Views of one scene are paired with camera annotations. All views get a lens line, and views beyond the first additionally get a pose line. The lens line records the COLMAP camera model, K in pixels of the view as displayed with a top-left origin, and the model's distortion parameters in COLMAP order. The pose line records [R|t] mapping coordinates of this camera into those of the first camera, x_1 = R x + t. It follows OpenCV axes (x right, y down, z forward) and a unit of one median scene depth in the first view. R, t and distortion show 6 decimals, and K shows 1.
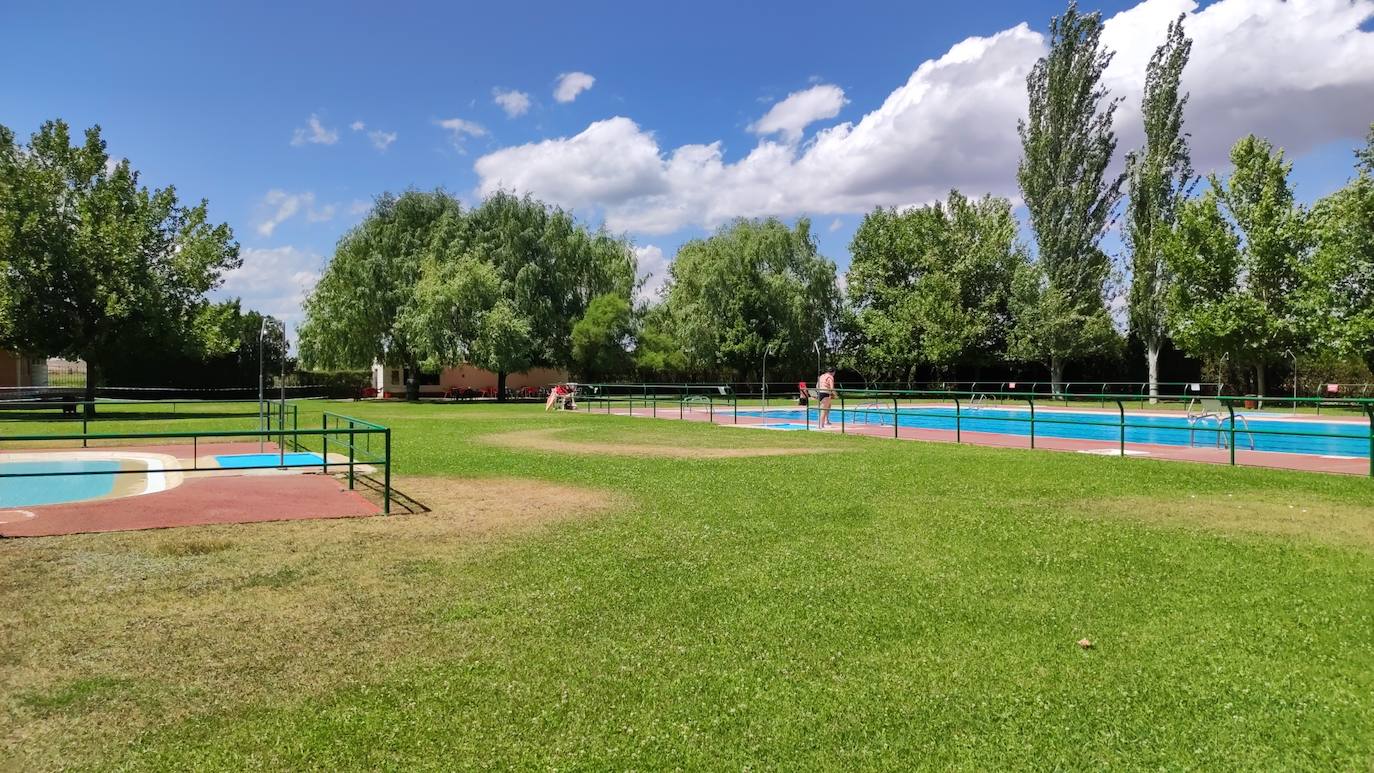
lens RADIAL K [[995.2, 0, 687.0], [0, 995.2, 374.5], [0, 0, 1]] dist [0.024974, -0.018515]
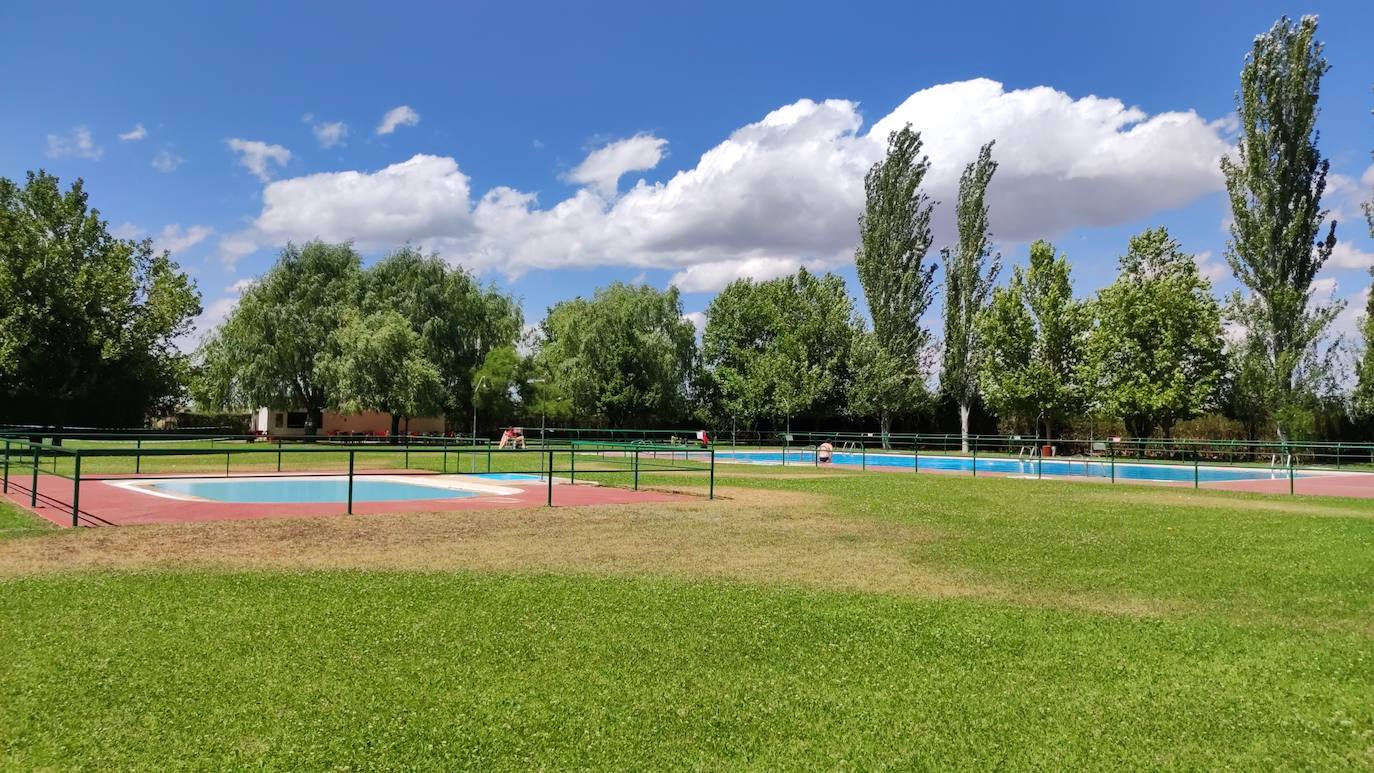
lens RADIAL K [[1056.5, 0, 682.6], [0, 1056.5, 386.0], [0, 0, 1]] dist [0.093658, -0.045107]
pose [[0.975587, 0.024351, 0.218260, -0.142835], [-0.016060, 0.999083, -0.039681, 0.004730], [-0.219026, 0.035207, 0.975084, -0.176974]]
